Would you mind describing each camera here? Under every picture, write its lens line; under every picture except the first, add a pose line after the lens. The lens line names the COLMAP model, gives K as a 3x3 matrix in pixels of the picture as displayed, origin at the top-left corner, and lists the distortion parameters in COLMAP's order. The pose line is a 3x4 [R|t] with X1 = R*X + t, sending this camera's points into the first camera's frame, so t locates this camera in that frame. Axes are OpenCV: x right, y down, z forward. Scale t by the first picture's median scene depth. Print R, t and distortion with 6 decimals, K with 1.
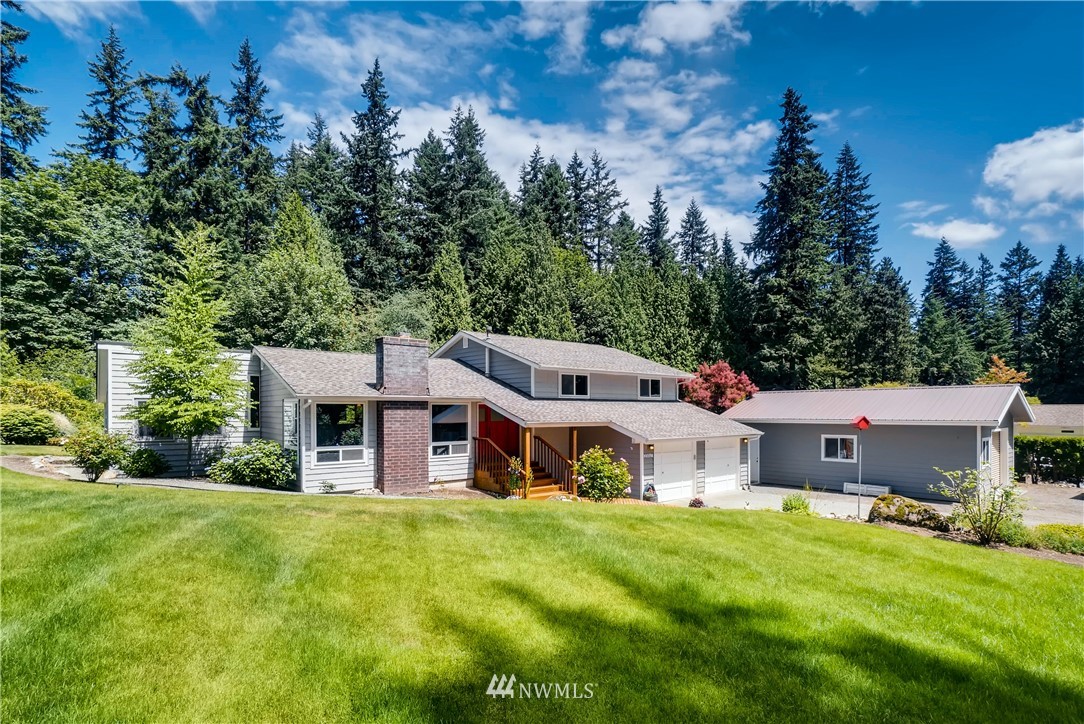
lens RADIAL K [[546.0, 0, 542.1], [0, 546.0, 406.1], [0, 0, 1]] dist [-0.003733, 0.000449]
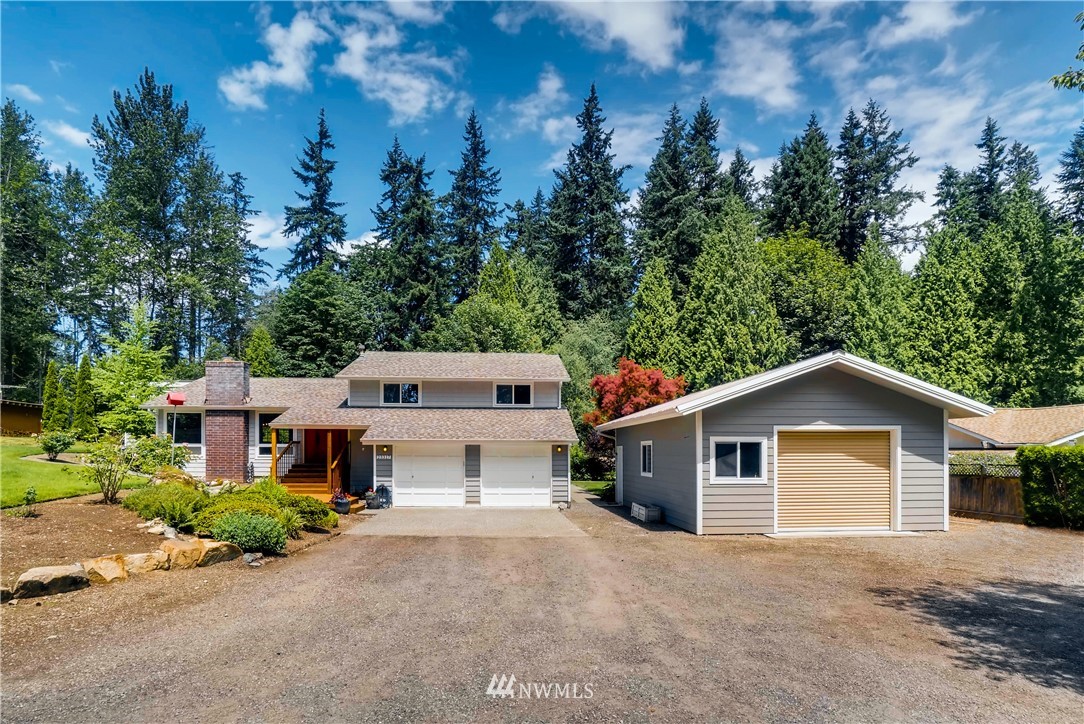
lens RADIAL K [[595.9, 0, 540.6], [0, 595.9, 449.4], [0, 0, 1]] dist [-0.000848, 0.000100]
pose [[0.821707, -0.003115, -0.569901, 0.252751], [0.006900, 0.999966, 0.004483, 0.017698], [0.569868, -0.007616, 0.821701, 0.062575]]
